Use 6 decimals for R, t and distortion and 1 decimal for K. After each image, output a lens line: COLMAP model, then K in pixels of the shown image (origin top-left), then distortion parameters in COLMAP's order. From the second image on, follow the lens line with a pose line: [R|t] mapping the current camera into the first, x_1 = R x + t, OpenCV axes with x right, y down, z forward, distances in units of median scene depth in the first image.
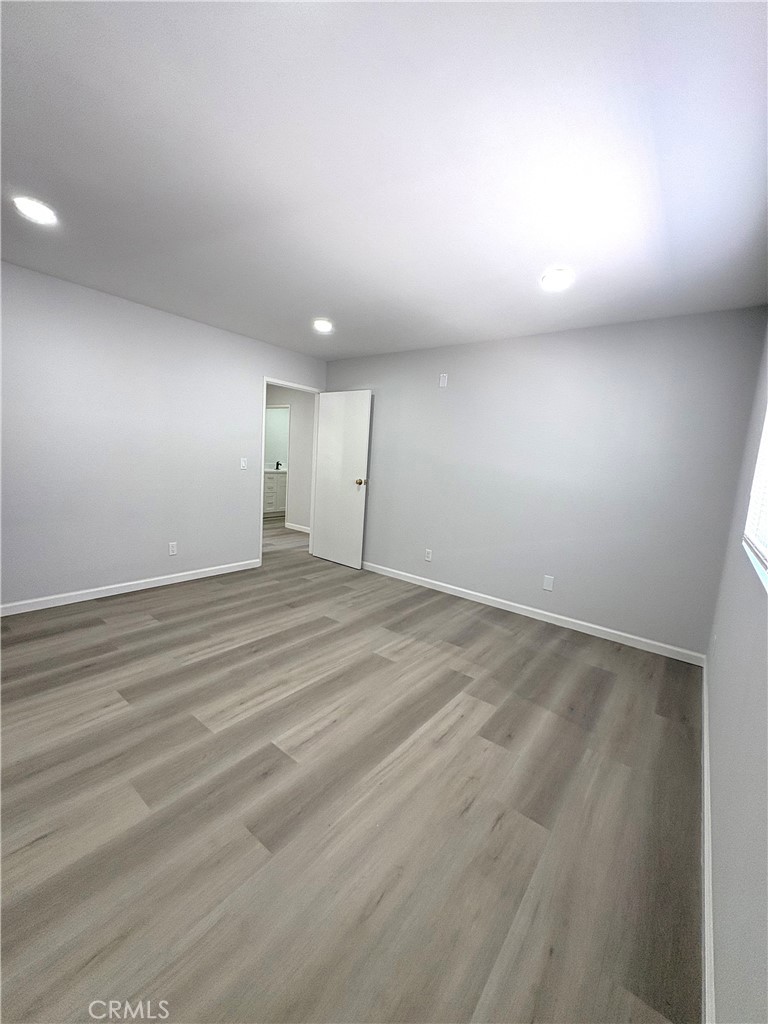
lens RADIAL K [[407.8, 0, 385.4], [0, 407.8, 512.1], [0, 0, 1]] dist [0.000955, -0.000241]
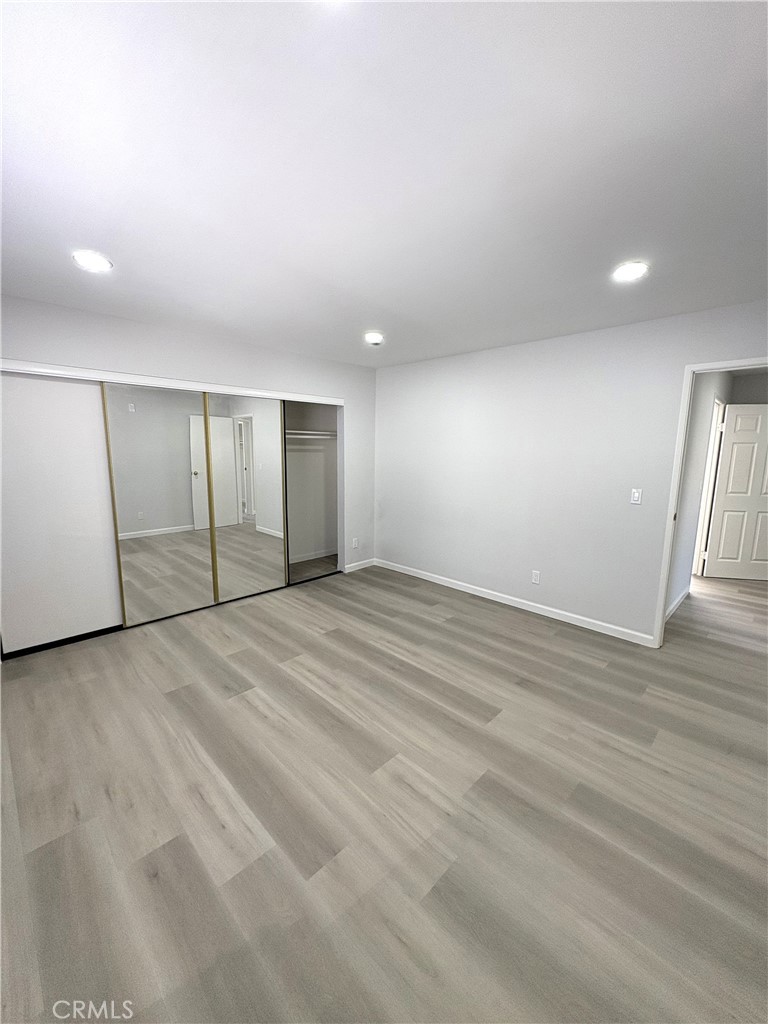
lens RADIAL K [[407.8, 0, 385.4], [0, 407.8, 512.1], [0, 0, 1]] dist [0.000955, -0.000241]
pose [[-0.118630, 0.081780, -0.989565, 0.698915], [-0.152932, 0.983206, 0.099588, -0.155155], [0.981091, 0.163150, -0.104131, 1.052695]]
